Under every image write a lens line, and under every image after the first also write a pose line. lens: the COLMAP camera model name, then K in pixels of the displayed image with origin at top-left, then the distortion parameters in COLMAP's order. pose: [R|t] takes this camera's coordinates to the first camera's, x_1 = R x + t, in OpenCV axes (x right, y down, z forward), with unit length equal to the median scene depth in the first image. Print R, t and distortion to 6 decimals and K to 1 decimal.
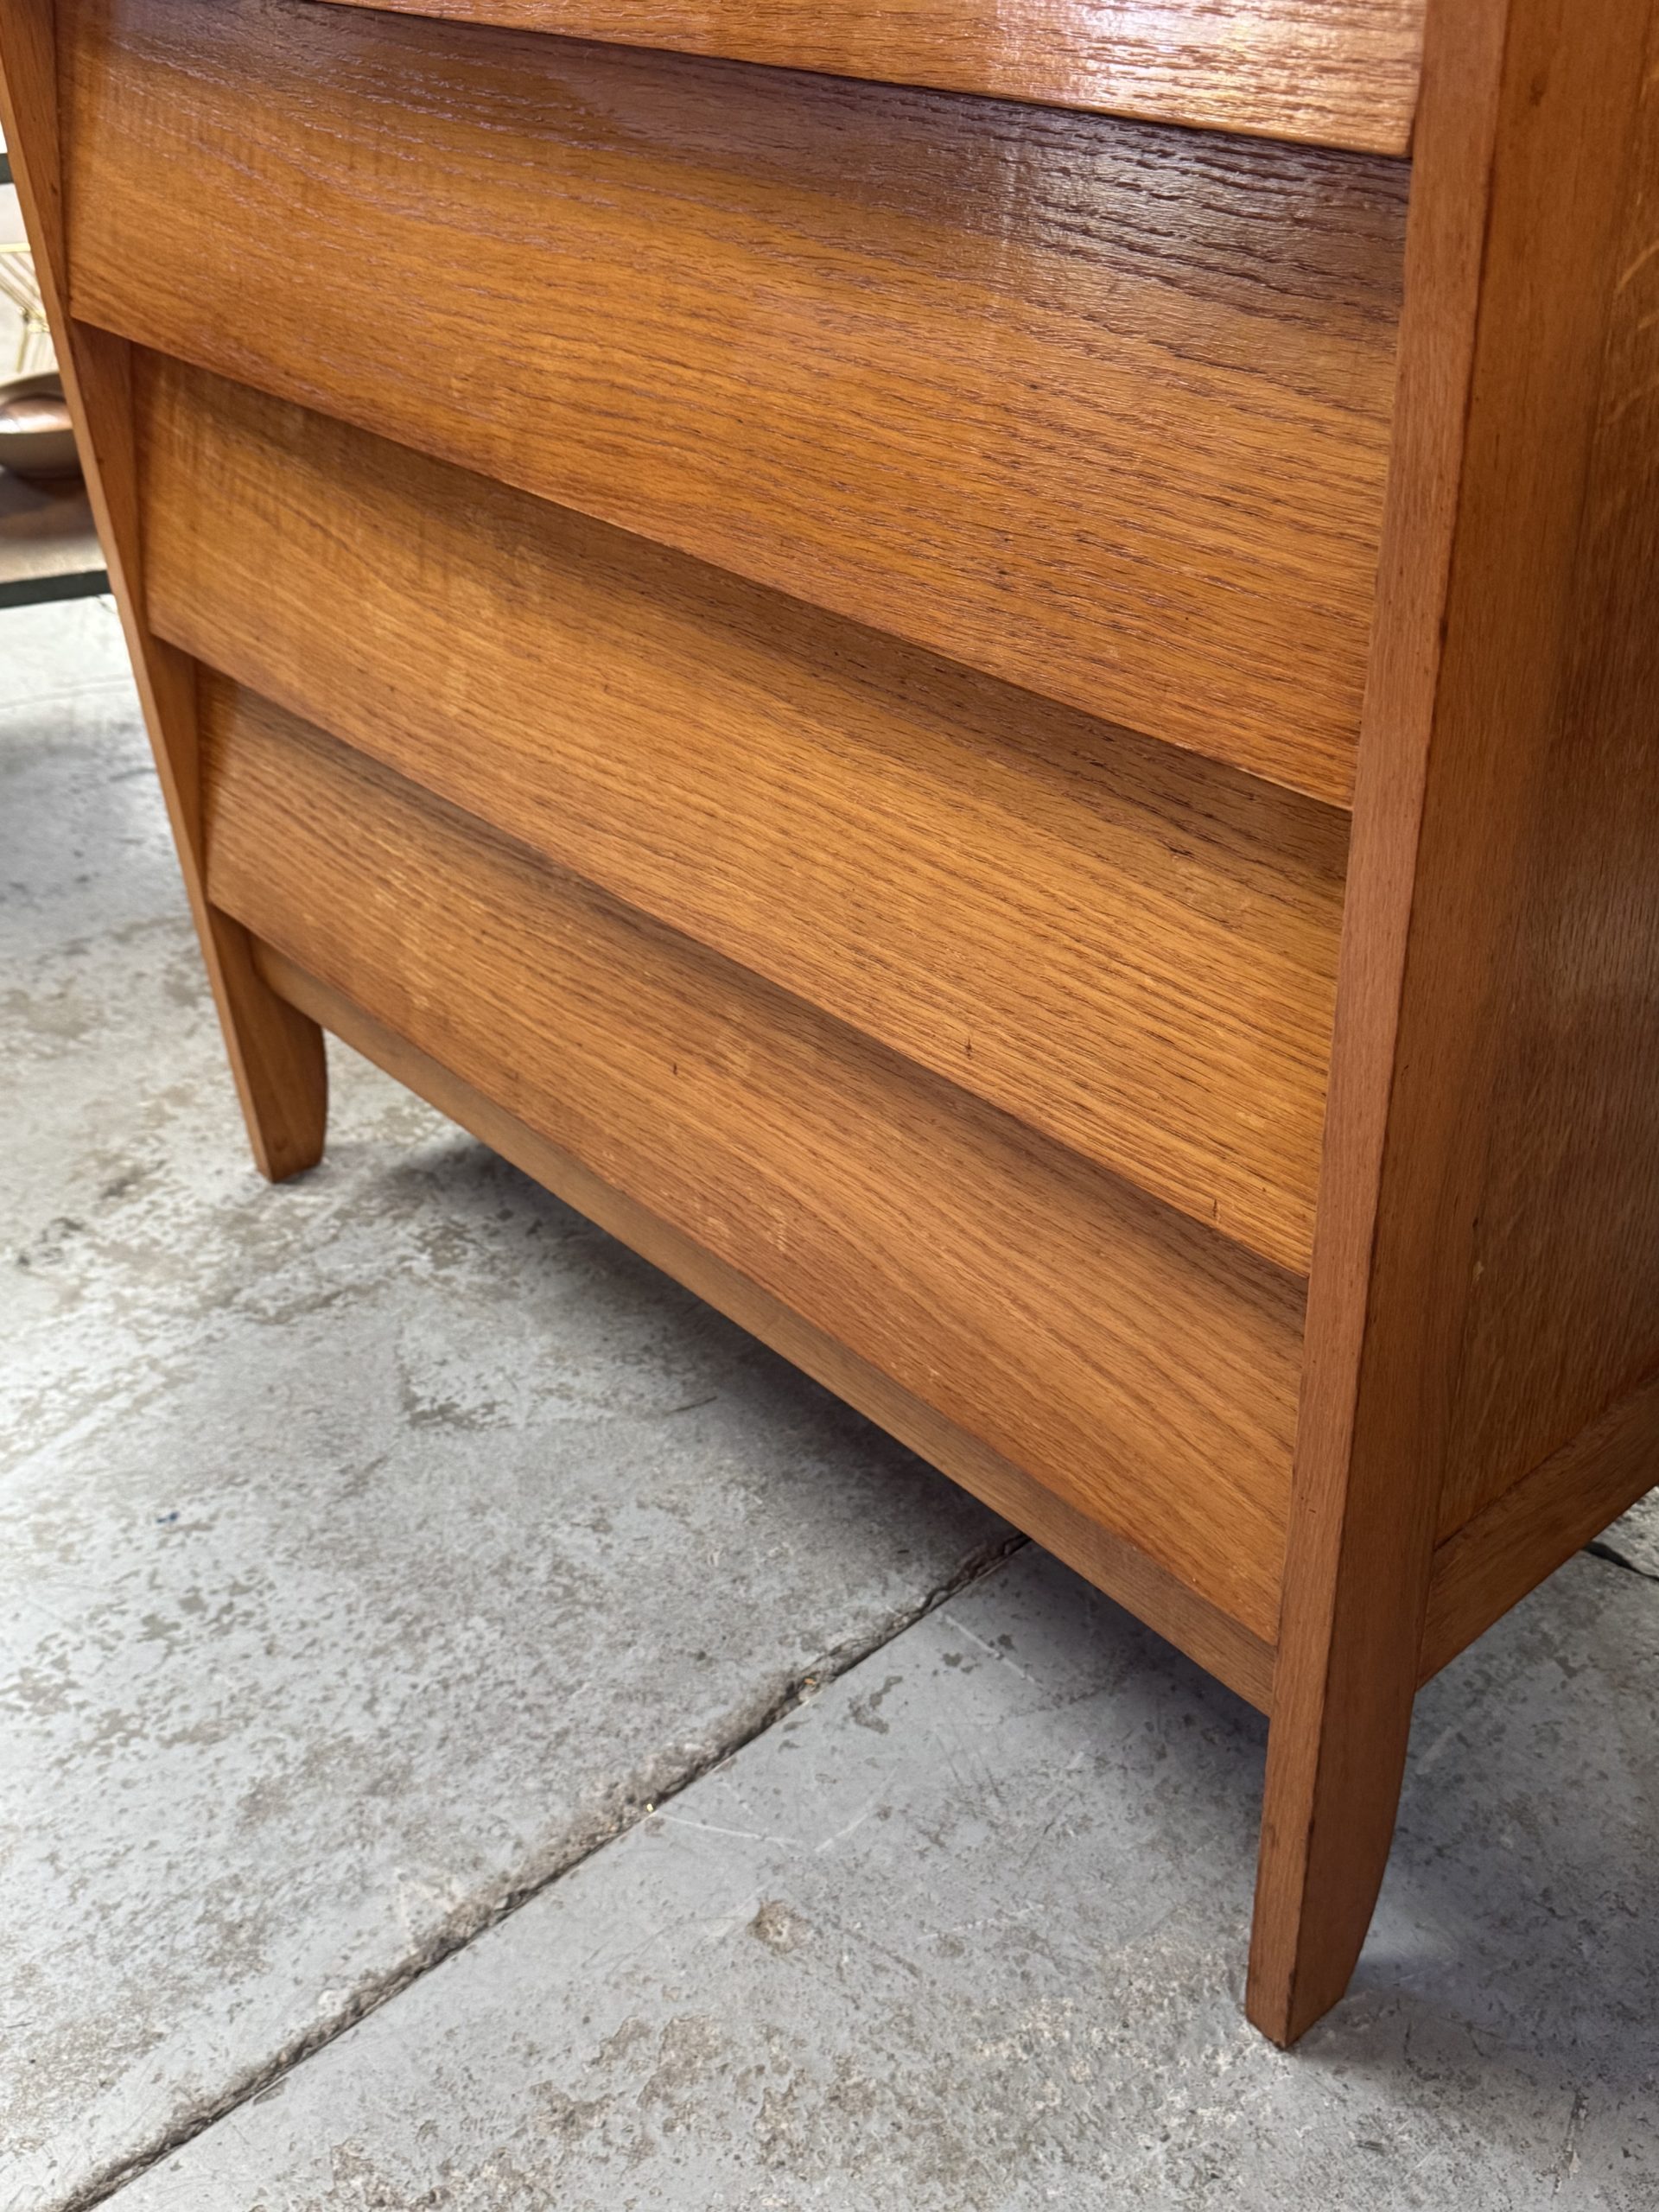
lens RADIAL K [[2253.4, 0, 882.7], [0, 2253.4, 1087.3], [0, 0, 1]] dist [-0.023676, 0.000000]
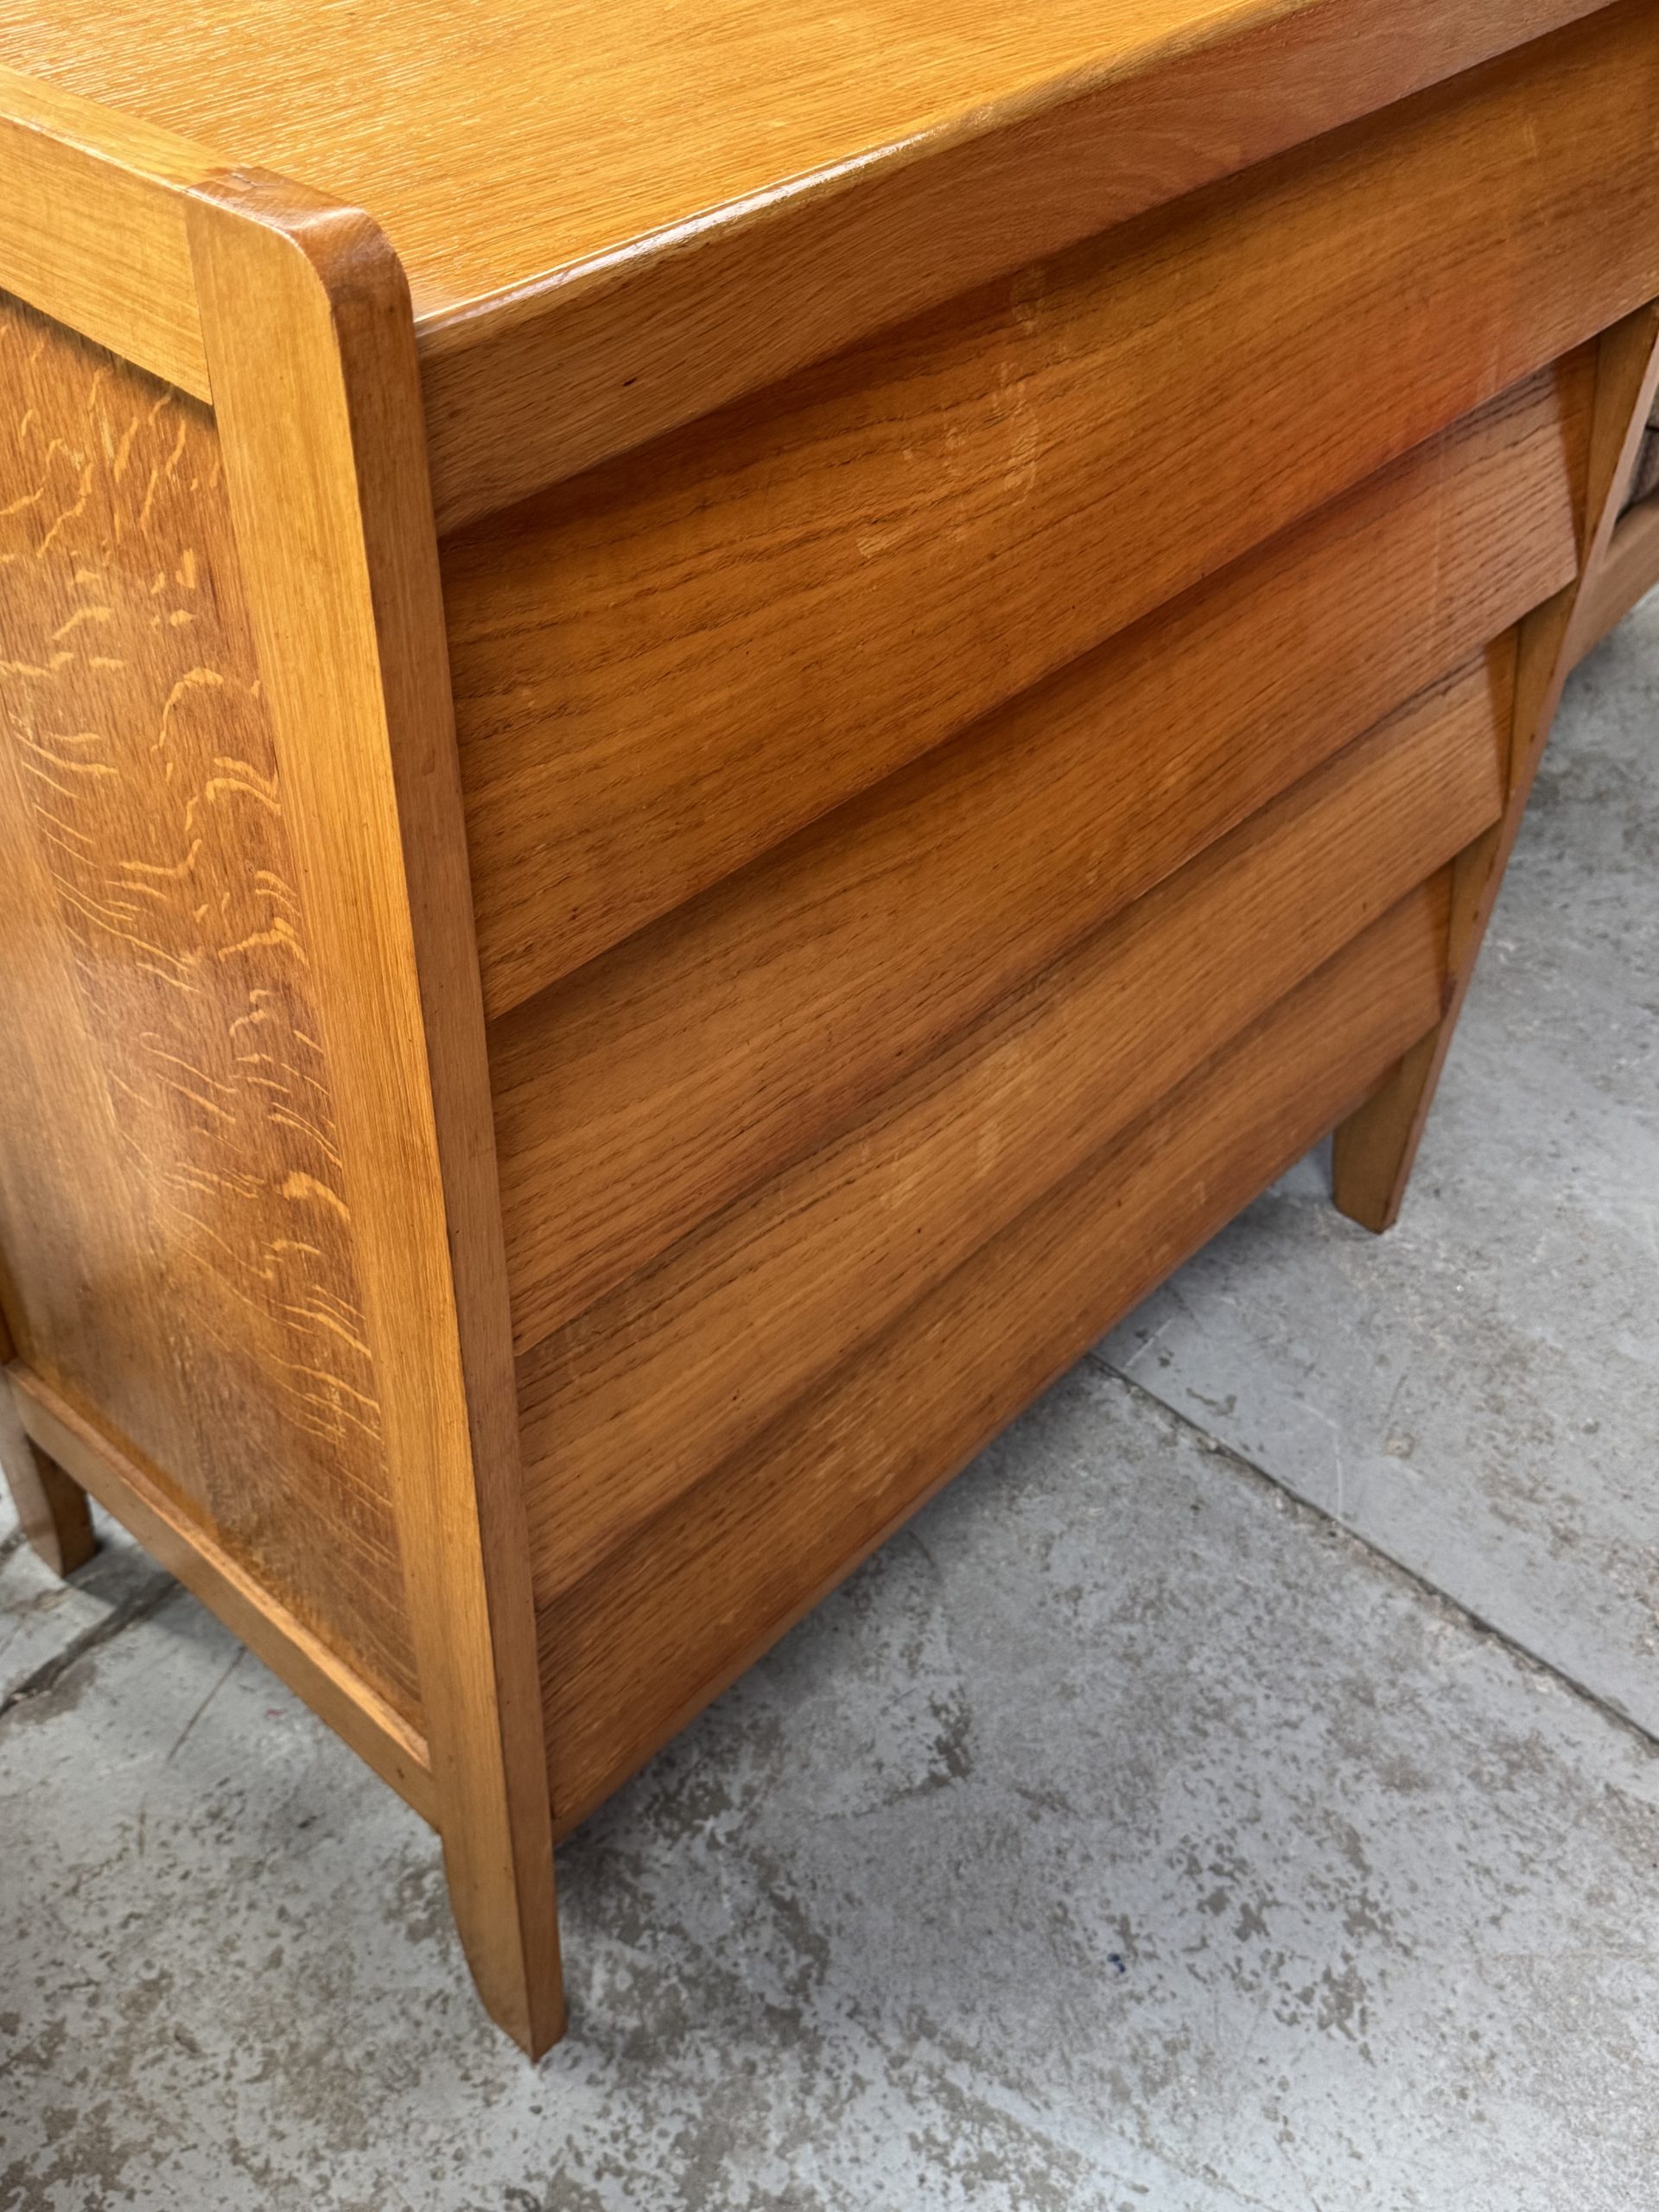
lens RADIAL K [[2253.4, 0, 809.6], [0, 2253.4, 1050.8], [0, 0, 1]] dist [-0.023676, 0.000000]
pose [[-0.104484, -0.641873, 0.759659, -0.917678], [0.519116, 0.616328, 0.592165, -0.846457], [-0.848294, 0.456223, 0.268810, 0.725131]]
